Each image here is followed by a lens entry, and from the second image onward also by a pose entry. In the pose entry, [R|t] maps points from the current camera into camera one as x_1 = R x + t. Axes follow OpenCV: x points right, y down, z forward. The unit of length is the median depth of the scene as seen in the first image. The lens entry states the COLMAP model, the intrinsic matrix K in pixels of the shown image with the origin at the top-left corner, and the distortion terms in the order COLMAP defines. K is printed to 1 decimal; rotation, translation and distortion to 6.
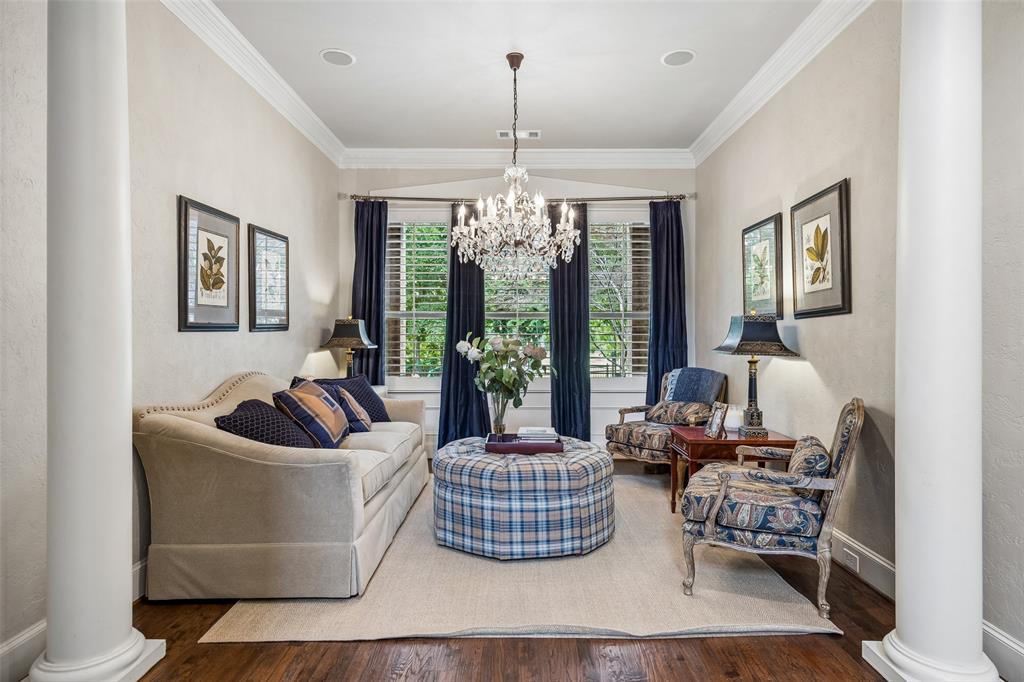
lens RADIAL K [[591.7, 0, 509.5], [0, 591.7, 340.2], [0, 0, 1]] dist [0.001757, 0.000062]
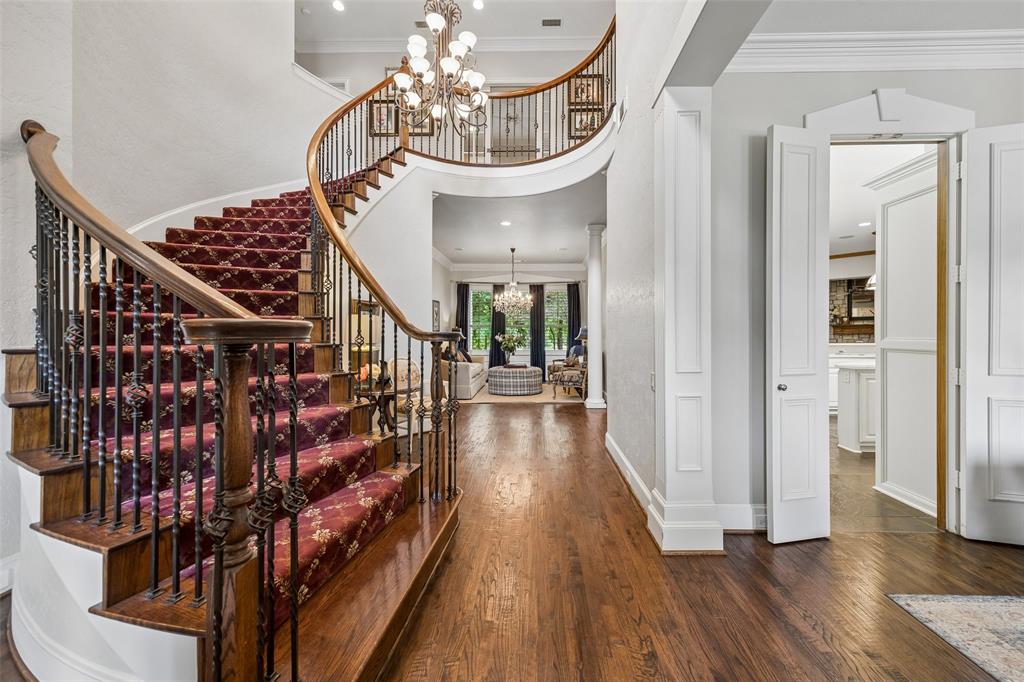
lens RADIAL K [[393.5, 0, 513.8], [0, 393.5, 338.3], [0, 0, 1]] dist [0.003132, 0.000207]
pose [[0.999384, 0.002238, -0.035014, 0.073772], [-0.001954, 0.999965, 0.008128, -0.000592], [0.035031, -0.008055, 0.999354, -0.960517]]
